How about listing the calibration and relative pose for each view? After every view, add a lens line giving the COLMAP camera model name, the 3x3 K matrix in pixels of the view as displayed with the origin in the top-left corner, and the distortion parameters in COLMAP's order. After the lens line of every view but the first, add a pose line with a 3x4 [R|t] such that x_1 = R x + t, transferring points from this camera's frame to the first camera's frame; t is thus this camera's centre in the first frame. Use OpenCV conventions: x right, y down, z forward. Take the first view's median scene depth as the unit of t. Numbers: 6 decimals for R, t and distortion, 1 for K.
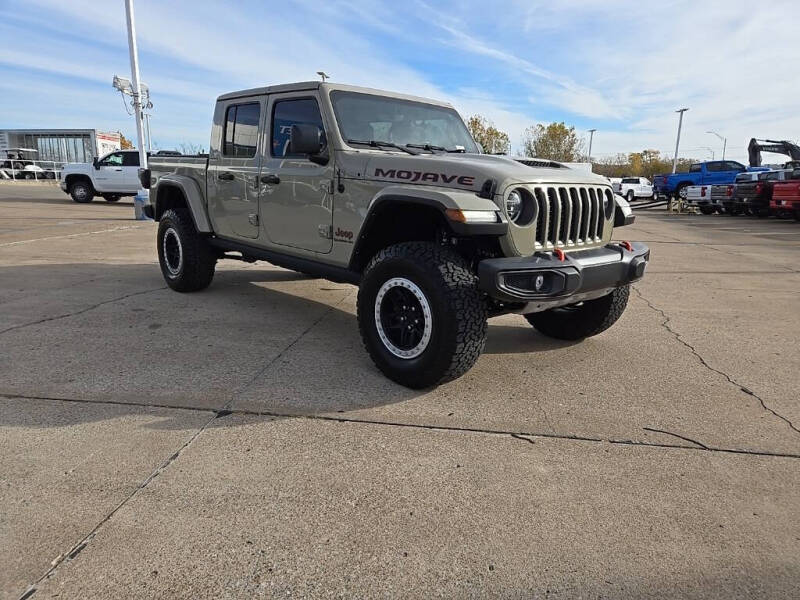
lens RADIAL K [[548.5, 0, 400.0], [0, 548.5, 300.0], [0, 0, 1]] dist [0.093167, -0.091062]
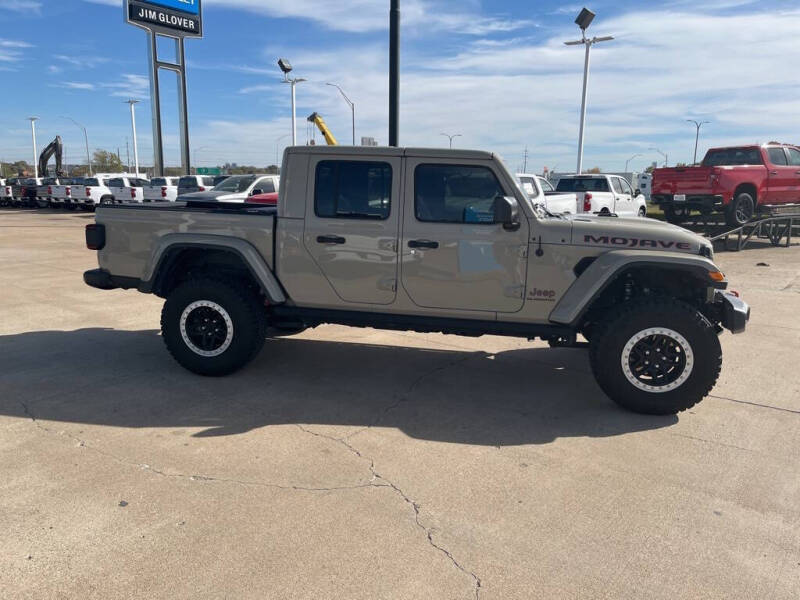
lens RADIAL K [[598.0, 0, 403.3], [0, 598.0, 277.4], [0, 0, 1]] dist [0.069523, -0.089184]
pose [[0.802416, -0.111472, 0.586262, -1.182851], [0.133065, 0.991087, 0.006319, -0.228530], [-0.581741, 0.072941, 0.810097, 0.232442]]
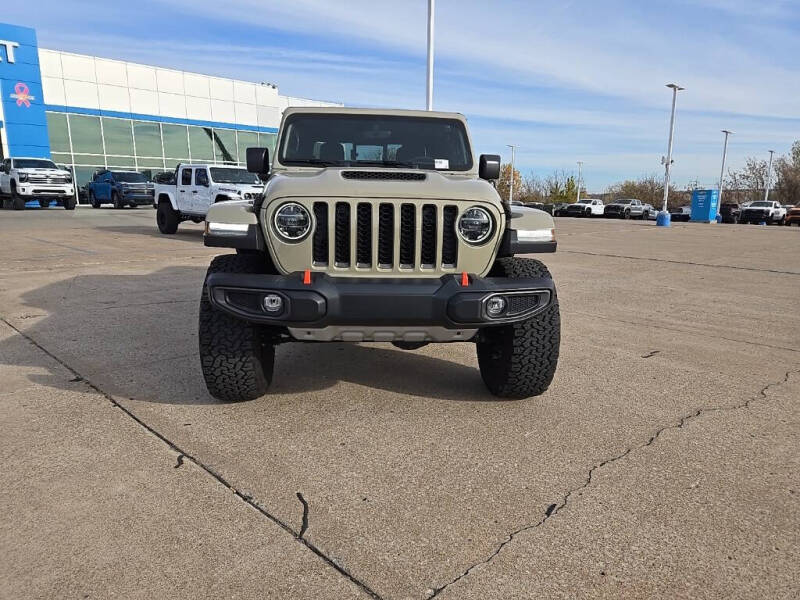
lens RADIAL K [[548.5, 0, 400.0], [0, 548.5, 300.0], [0, 0, 1]] dist [0.093167, -0.091062]
pose [[0.788542, 0.103063, -0.606283, 0.876298], [-0.129184, 0.991621, 0.000548, -0.059981], [0.601259, 0.077890, 0.795249, 0.363816]]
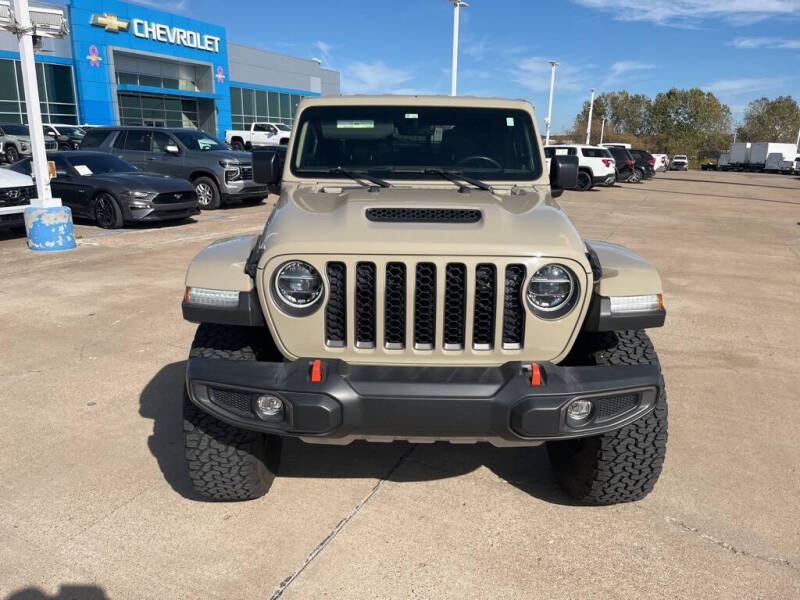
lens RADIAL K [[623.8, 0, 401.4], [0, 623.8, 283.6], [0, 0, 1]] dist [0.083115, -0.125695]
pose [[0.742933, 0.126873, -0.657232, 0.767996], [-0.133084, 0.990268, 0.040724, -0.208873], [0.656003, 0.057212, 0.752587, 0.475788]]
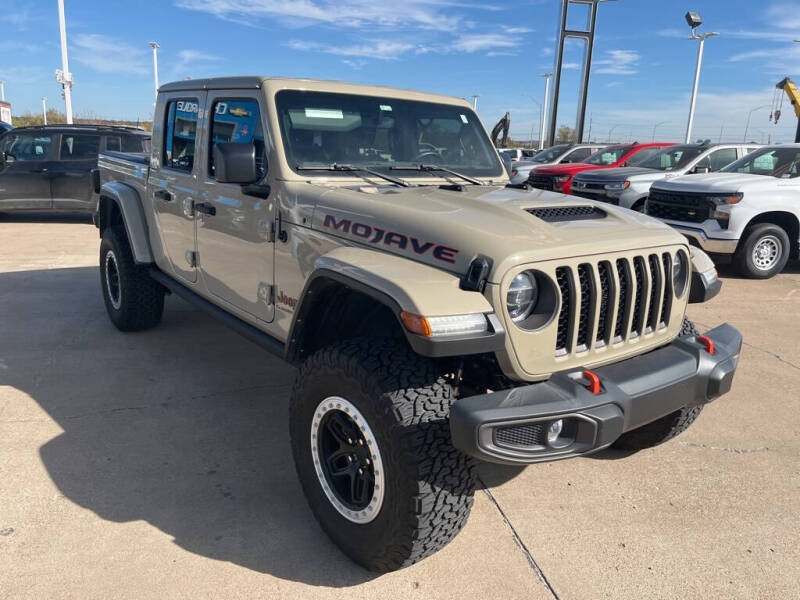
lens RADIAL K [[617.2, 0, 426.9], [0, 617.2, 283.3], [0, 0, 1]] dist [0.069660, -0.125870]
pose [[0.998448, 0.022813, -0.050810, 0.128645], [-0.022526, 0.999727, 0.006213, -0.177628], [0.050938, -0.005059, 0.998689, 0.282349]]
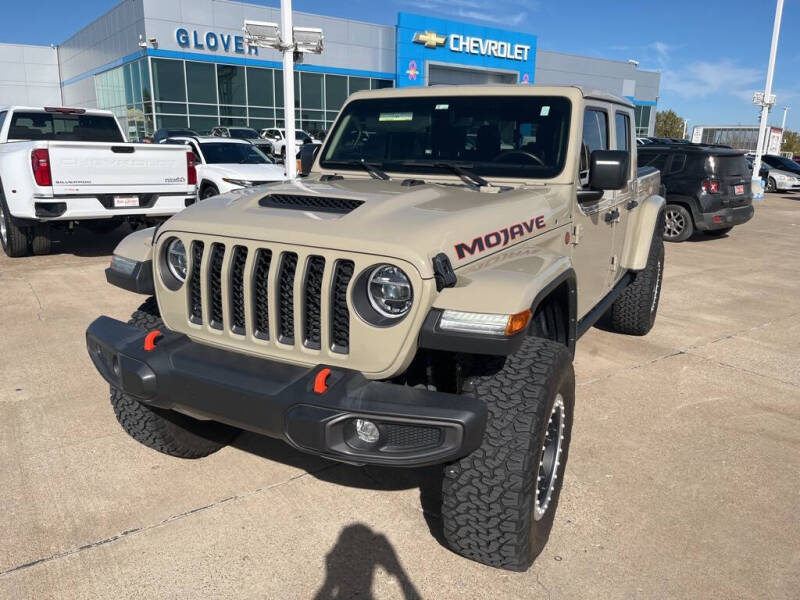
lens RADIAL K [[623.8, 0, 401.4], [0, 623.8, 283.6], [0, 0, 1]] dist [0.083115, -0.125695]
pose [[0.333404, 0.182091, -0.925032, 1.013612], [-0.211891, 0.970542, 0.114679, -0.281462], [0.918664, 0.157772, 0.362166, 0.921785]]
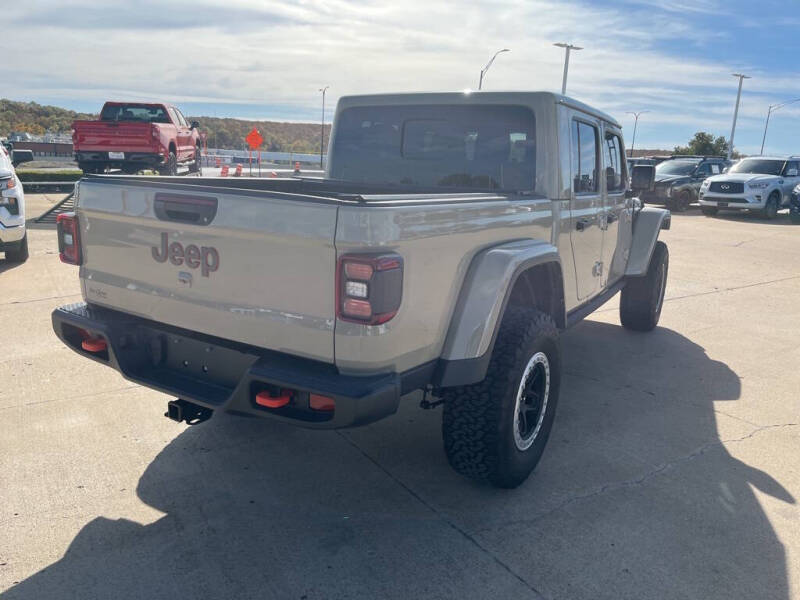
lens RADIAL K [[598.0, 0, 403.3], [0, 598.0, 277.4], [0, 0, 1]] dist [0.069523, -0.089184]
pose [[-0.289661, -0.230336, 0.929001, -1.450051], [0.151145, 0.947425, 0.282031, -0.629659], [-0.945120, 0.222107, -0.239618, 2.134434]]
